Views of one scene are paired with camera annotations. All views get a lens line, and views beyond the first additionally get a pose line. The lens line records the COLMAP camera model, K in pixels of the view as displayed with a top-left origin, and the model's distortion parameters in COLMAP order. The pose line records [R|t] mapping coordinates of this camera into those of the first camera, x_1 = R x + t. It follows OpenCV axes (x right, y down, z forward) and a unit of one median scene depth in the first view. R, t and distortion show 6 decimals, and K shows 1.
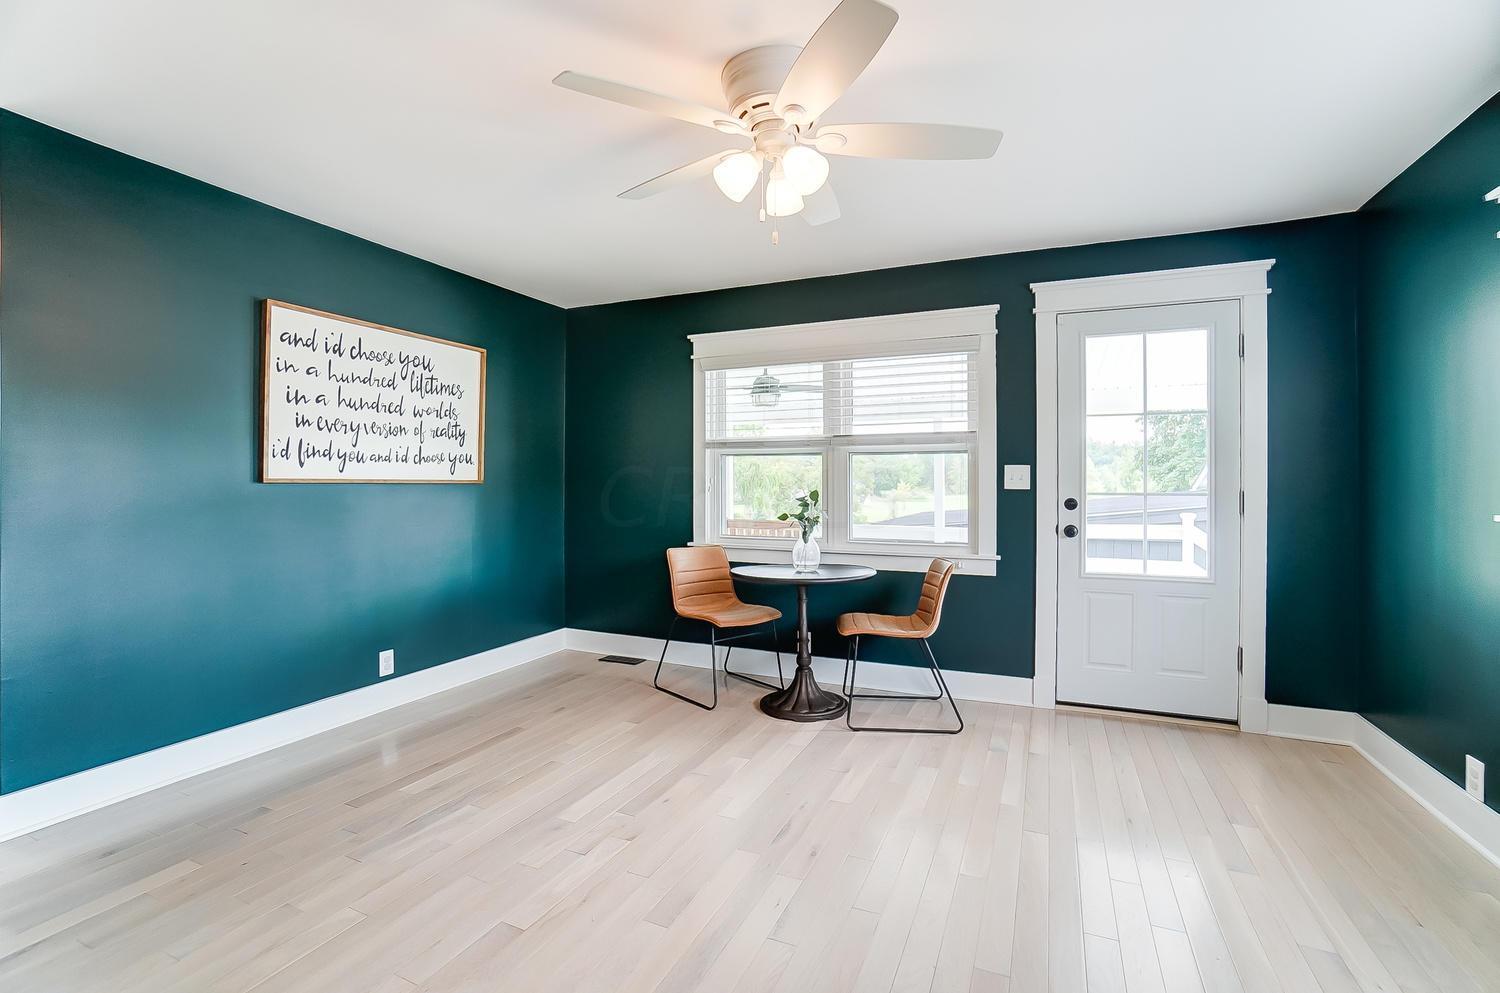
lens RADIAL K [[679.9, 0, 752.4], [0, 679.9, 478.9], [0, 0, 1]] dist [-0.050648, 0.017183]
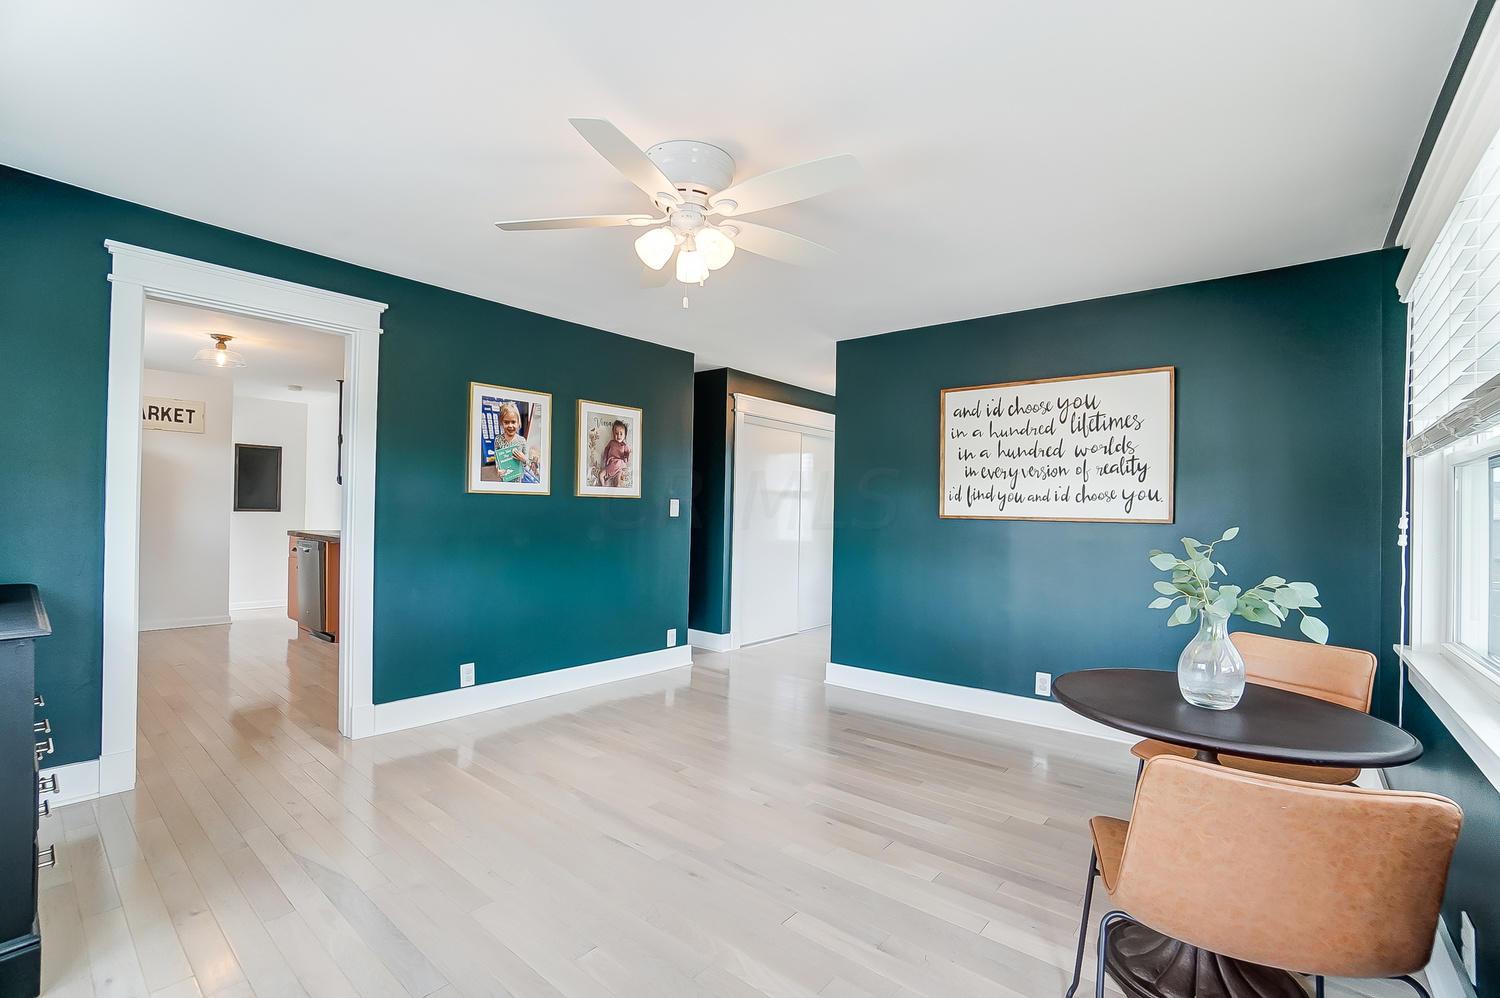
lens RADIAL K [[669.7, 0, 733.8], [0, 669.7, 509.3], [0, 0, 1]] dist [-0.061777, 0.016593]
pose [[-0.296301, -0.014116, -0.954990, 0.665396], [-0.015739, 0.999827, -0.009896, 0.006873], [0.954965, 0.012099, -0.296472, 0.864012]]
